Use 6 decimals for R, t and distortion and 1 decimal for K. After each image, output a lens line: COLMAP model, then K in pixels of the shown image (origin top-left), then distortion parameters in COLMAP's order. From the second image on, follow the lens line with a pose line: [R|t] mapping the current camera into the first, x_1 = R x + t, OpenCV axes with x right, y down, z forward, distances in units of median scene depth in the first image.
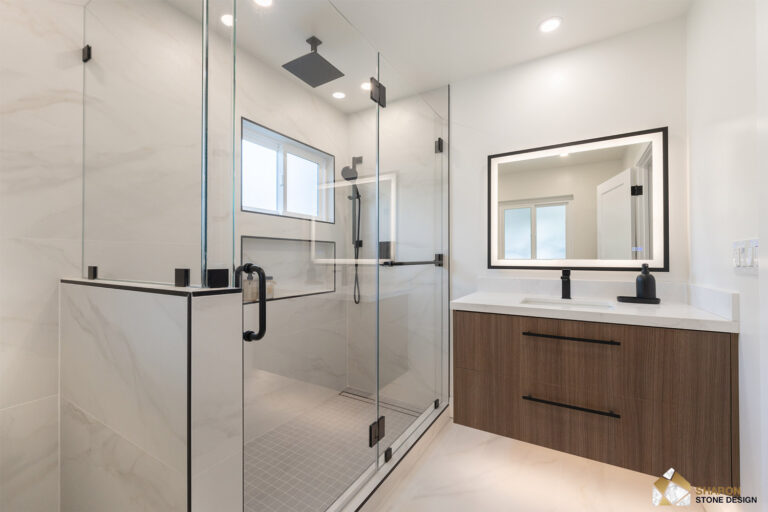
lens RADIAL K [[321.1, 0, 404.5], [0, 321.1, 255.4], [0, 0, 1]] dist [-0.000112, 0.001451]
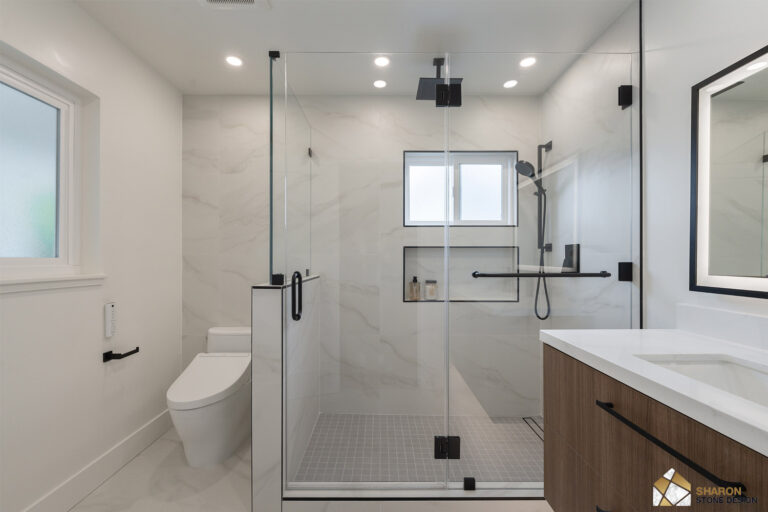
lens RADIAL K [[350.9, 0, 390.8], [0, 350.9, 256.5], [0, 0, 1]] dist [-0.002238, -0.000988]
pose [[0.473493, 0.000162, -0.880797, 0.541499], [0.005949, 0.999977, 0.003381, -0.022294], [0.880777, -0.006841, 0.473481, 0.252792]]
